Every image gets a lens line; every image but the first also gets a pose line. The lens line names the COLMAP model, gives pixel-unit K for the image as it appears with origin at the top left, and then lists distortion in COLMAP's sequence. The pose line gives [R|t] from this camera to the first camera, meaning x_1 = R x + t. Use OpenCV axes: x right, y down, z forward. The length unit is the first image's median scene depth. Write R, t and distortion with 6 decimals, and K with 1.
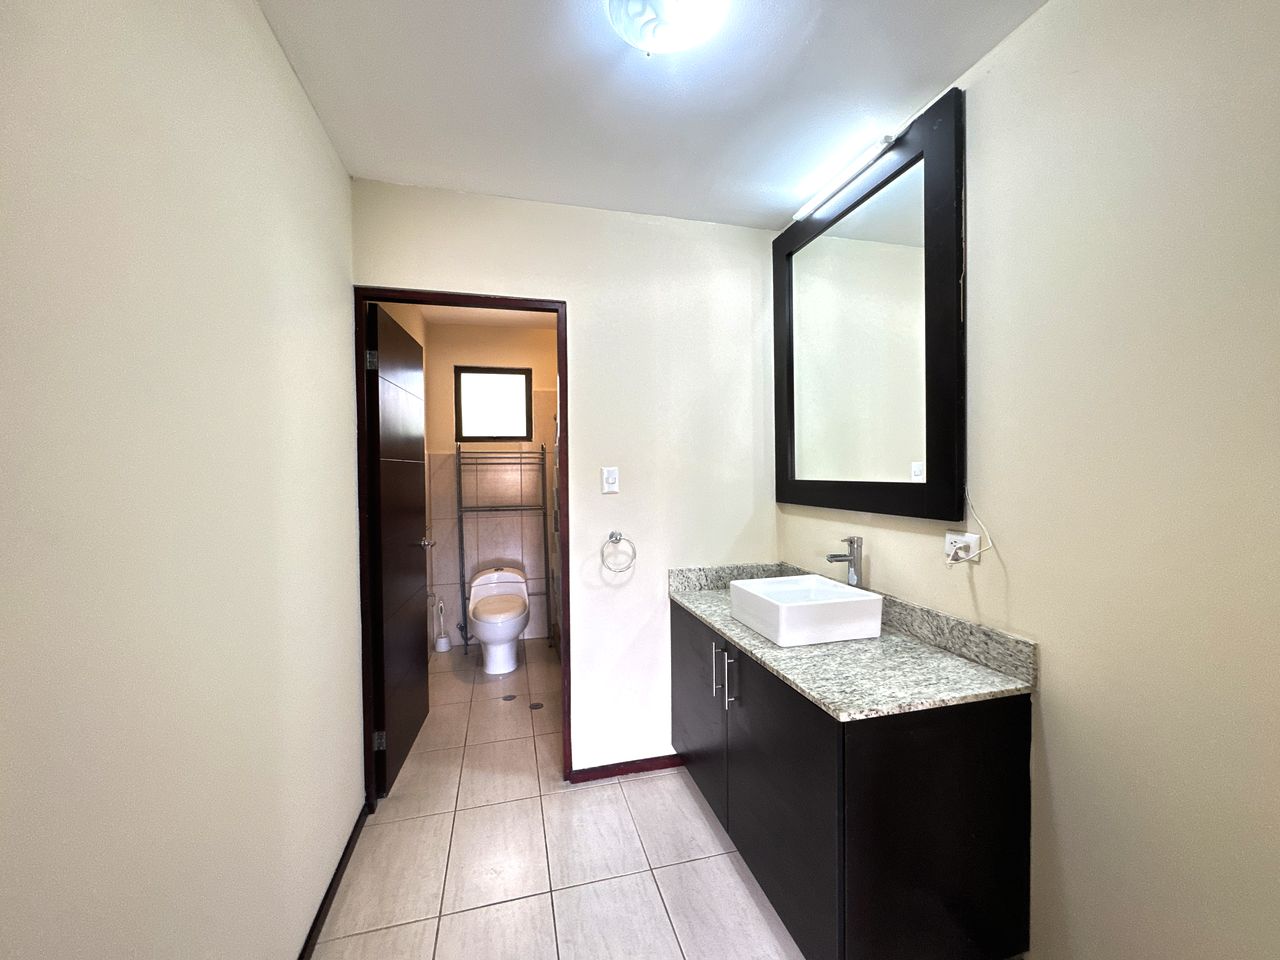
lens RADIAL K [[514.3, 0, 639.7], [0, 514.3, 477.4], [0, 0, 1]] dist [-0.000657, -0.000266]
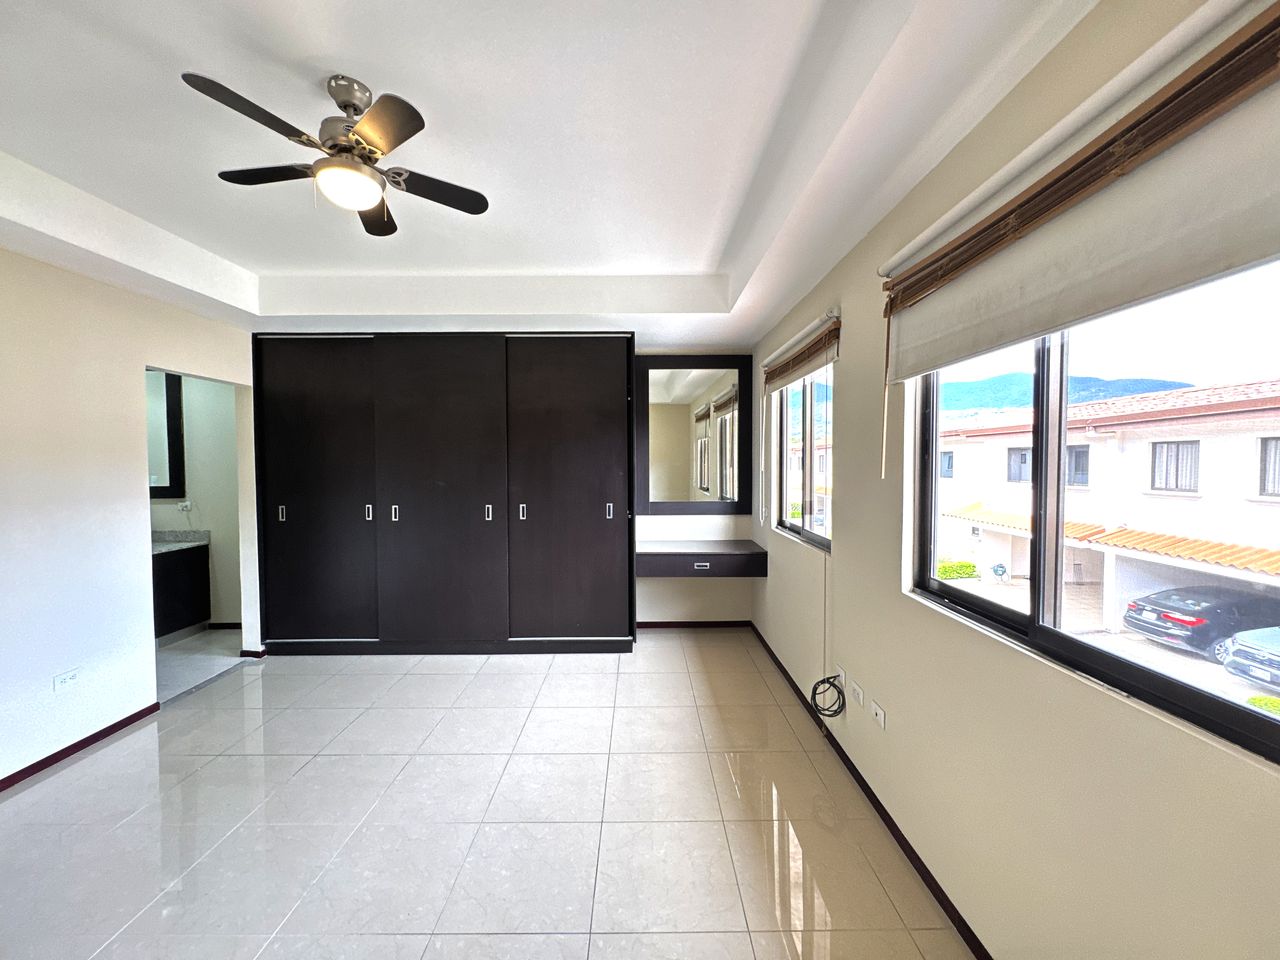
lens RADIAL K [[514.3, 0, 641.0], [0, 514.3, 481.9], [0, 0, 1]] dist [-0.000657, -0.000266]
pose [[0.262077, -0.025959, 0.964698, -1.665955], [0.018436, 0.999590, 0.021890, -0.029479], [-0.964871, 0.012048, 0.262448, -2.513018]]
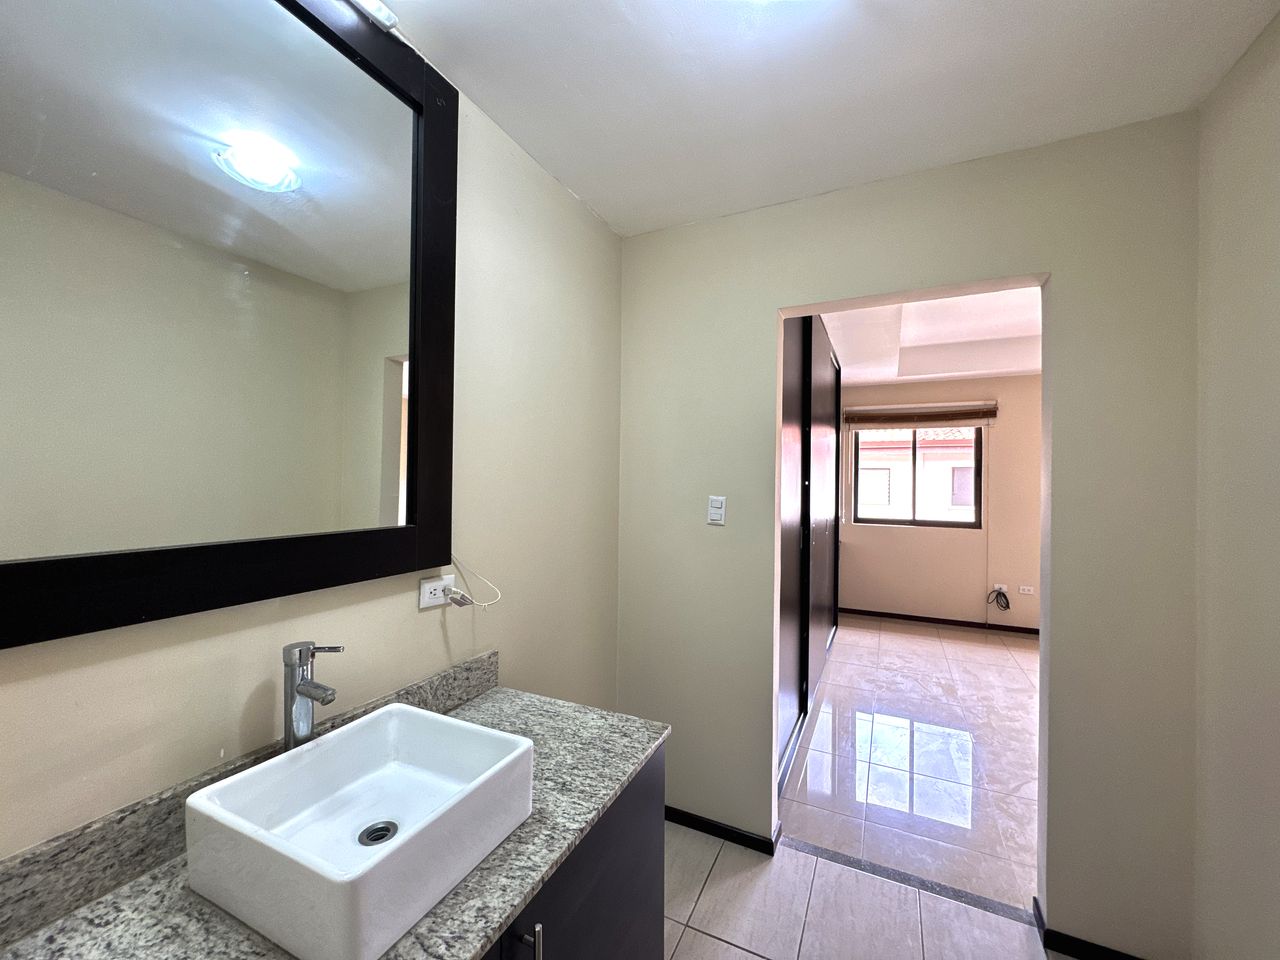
lens RADIAL K [[514.3, 0, 640.0], [0, 514.3, 478.6], [0, 0, 1]] dist [-0.000657, -0.000266]
pose [[-0.758787, 0.006154, 0.651310, -0.233527], [0.009411, 0.999955, 0.001516, -0.064189], [-0.651271, 0.007280, -0.758810, 1.513129]]
